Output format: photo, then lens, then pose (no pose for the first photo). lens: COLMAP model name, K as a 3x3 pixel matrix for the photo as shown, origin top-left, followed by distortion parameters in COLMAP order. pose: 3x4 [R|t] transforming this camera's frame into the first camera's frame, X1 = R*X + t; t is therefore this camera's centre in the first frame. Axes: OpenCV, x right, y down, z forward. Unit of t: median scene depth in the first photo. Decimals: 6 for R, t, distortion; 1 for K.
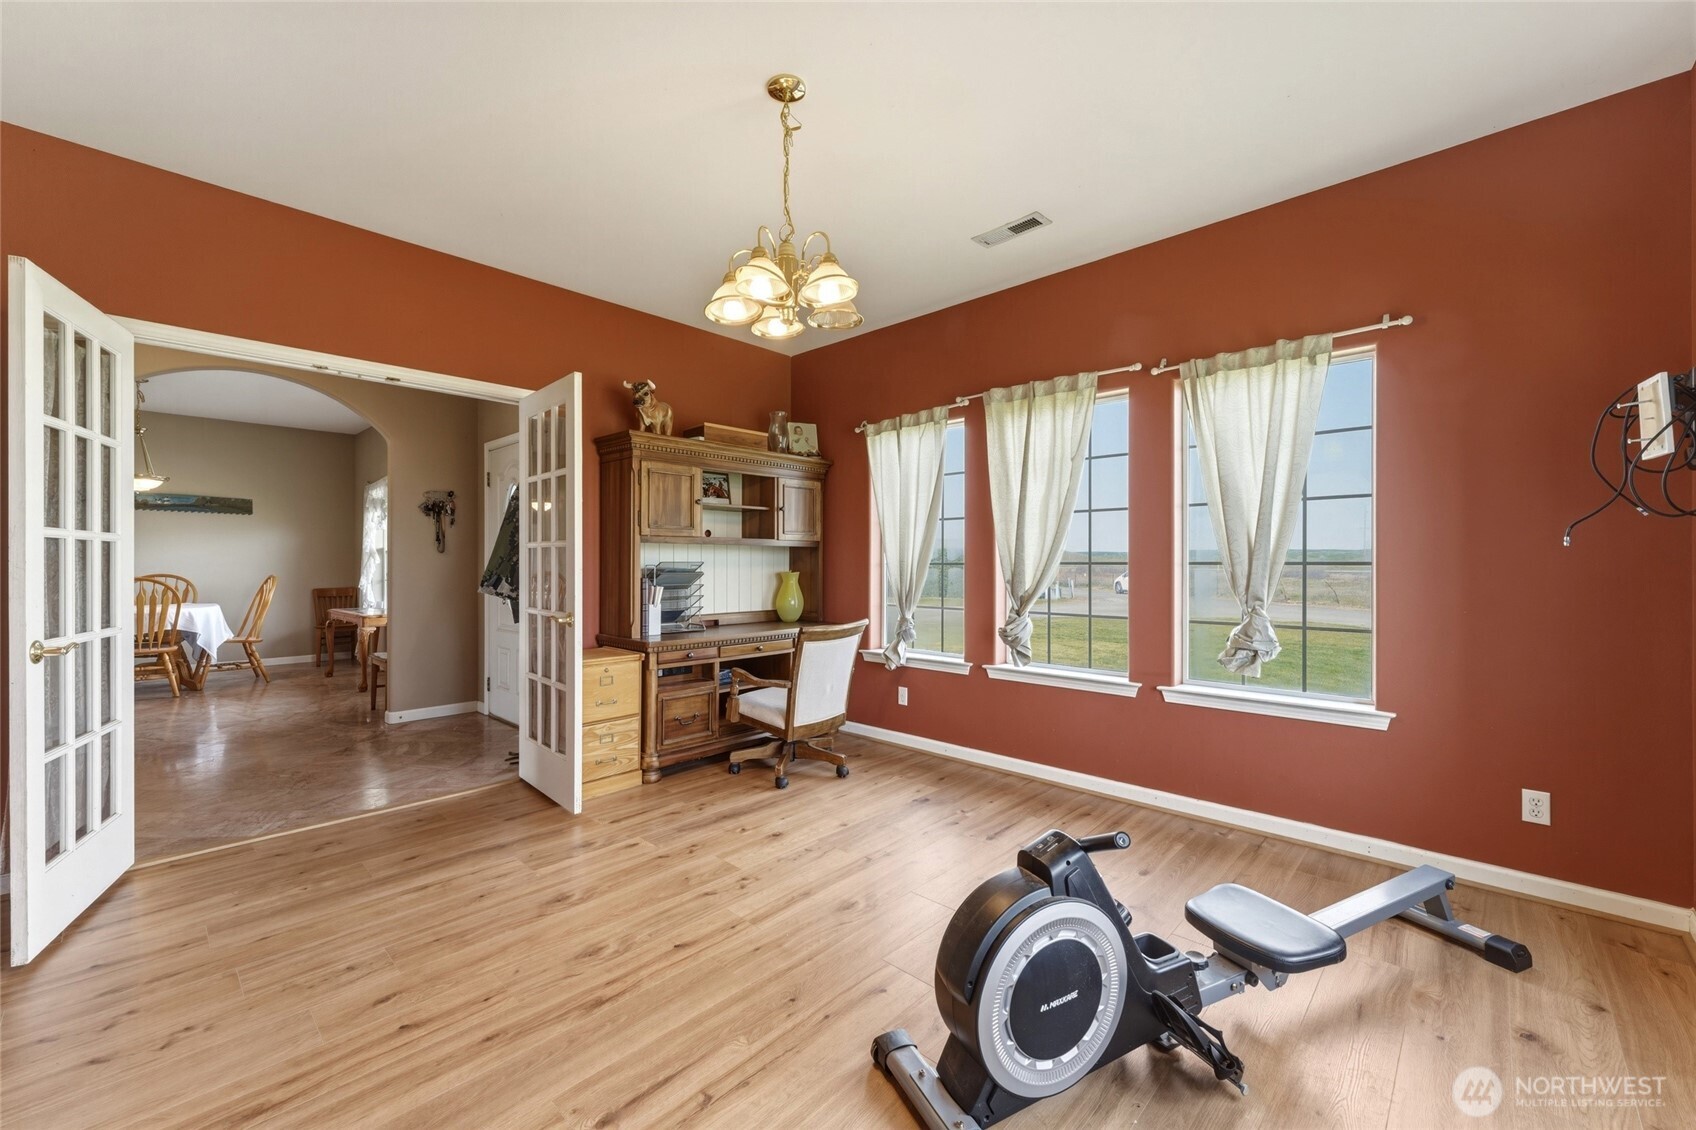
lens RADIAL K [[675.3, 0, 859.3], [0, 675.3, 564.6], [0, 0, 1]] dist [0.005722, -0.000964]
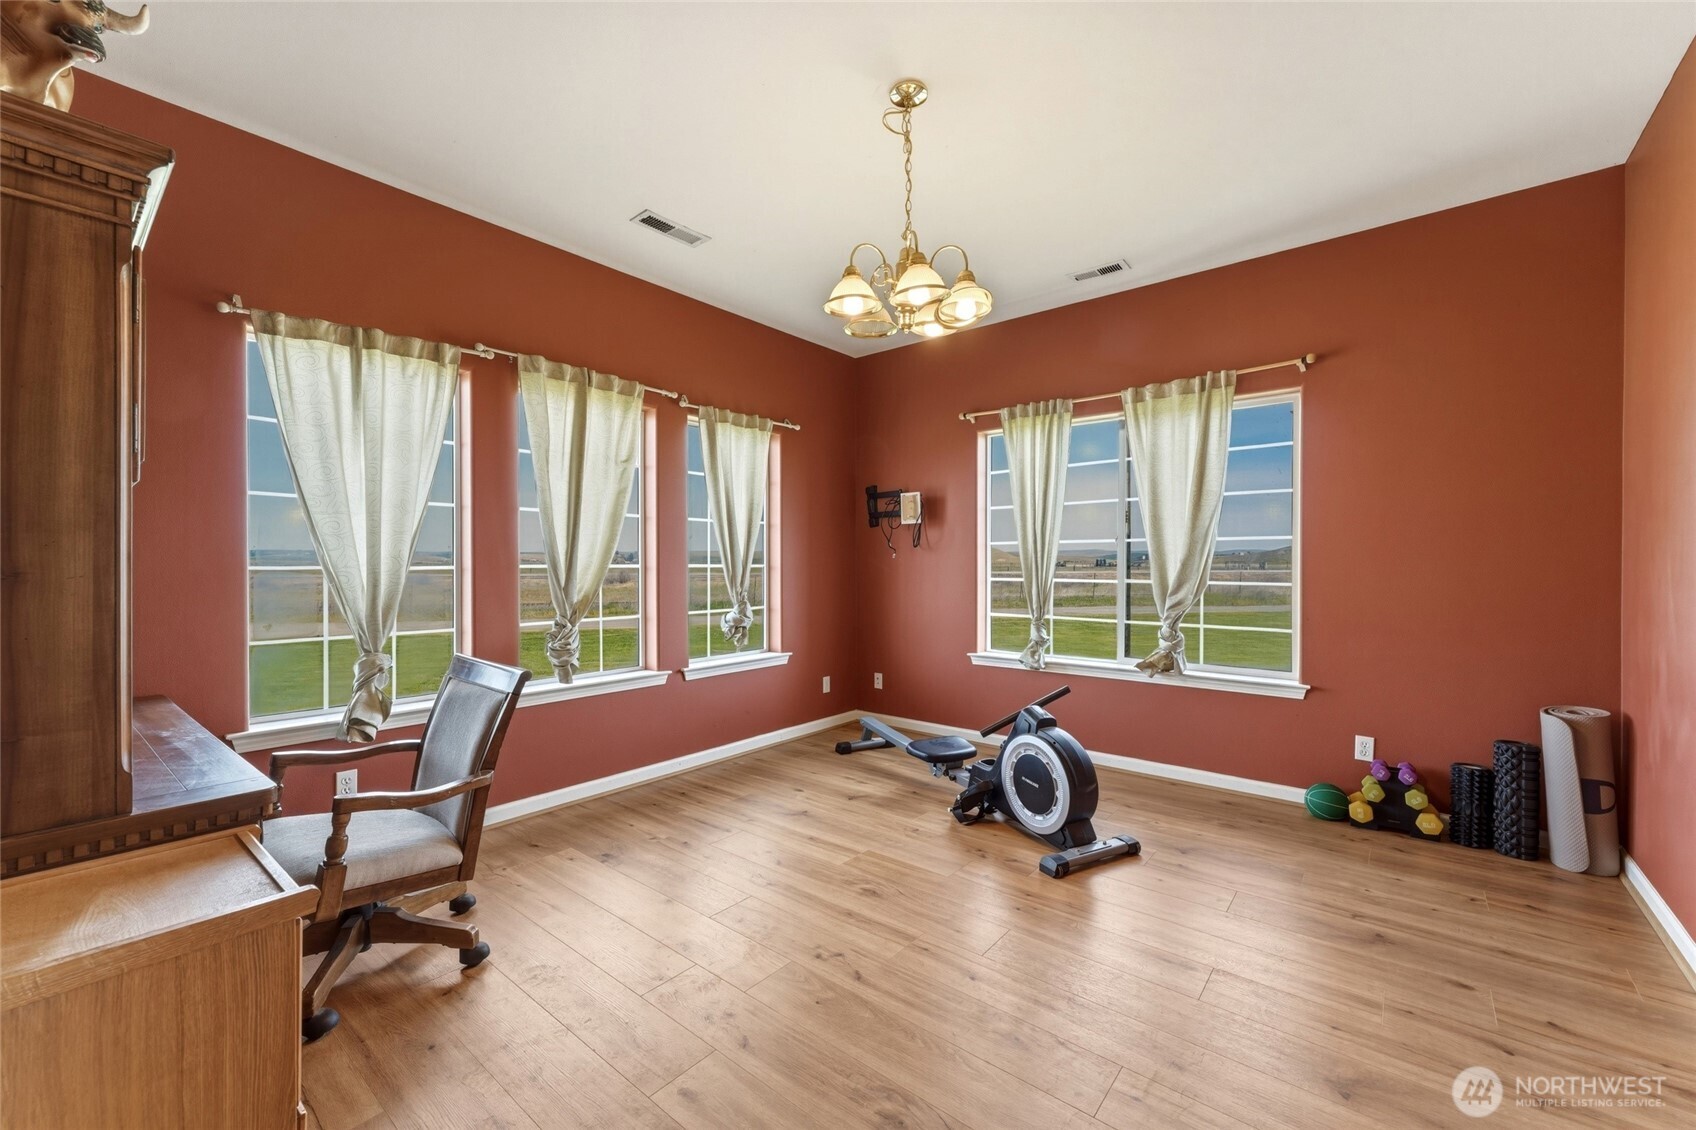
lens RADIAL K [[675.3, 0, 835.7], [0, 675.3, 572.9], [0, 0, 1]] dist [0.005722, -0.000964]
pose [[-0.052251, -0.013396, 0.998544, -0.754059], [0.002325, 0.999906, 0.013536, -0.005334], [-0.998631, 0.003029, -0.052215, 0.787308]]
